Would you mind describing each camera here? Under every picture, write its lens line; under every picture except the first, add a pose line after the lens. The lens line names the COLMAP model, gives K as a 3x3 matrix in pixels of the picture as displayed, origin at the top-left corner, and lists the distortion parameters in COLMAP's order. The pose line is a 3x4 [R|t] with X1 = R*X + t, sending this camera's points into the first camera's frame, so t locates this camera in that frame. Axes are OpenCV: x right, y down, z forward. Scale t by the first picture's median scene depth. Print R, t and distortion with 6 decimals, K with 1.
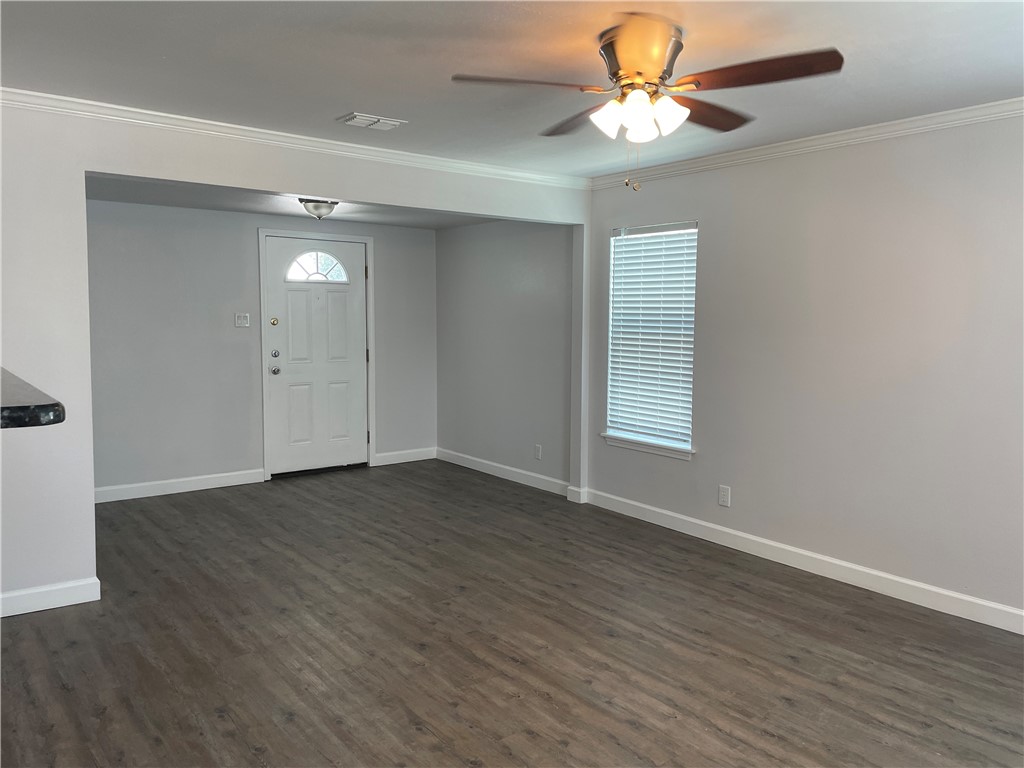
lens RADIAL K [[770.6, 0, 512.7], [0, 770.6, 383.7], [0, 0, 1]] dist [-0.003099, -0.007381]
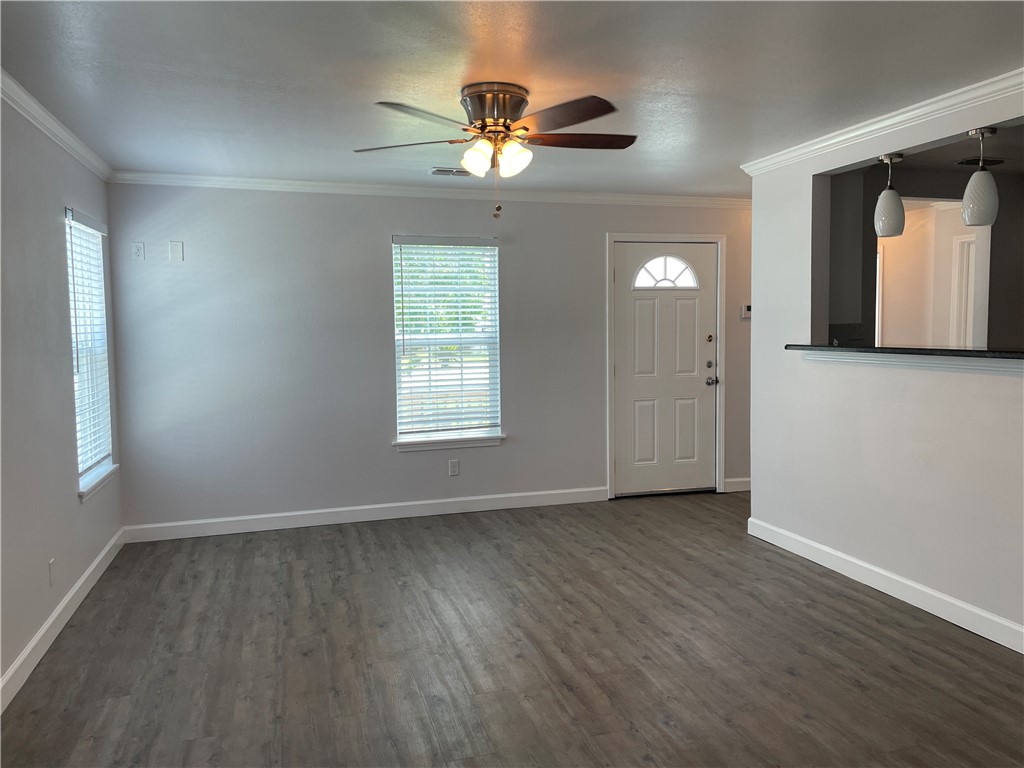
lens RADIAL K [[770.6, 0, 512.5], [0, 770.6, 383.5], [0, 0, 1]] dist [-0.003099, -0.007381]
pose [[-0.932605, -0.027560, 0.359845, -0.276439], [0.033214, 0.986294, 0.161618, -0.172009], [-0.359368, 0.162677, -0.918907, 1.949768]]
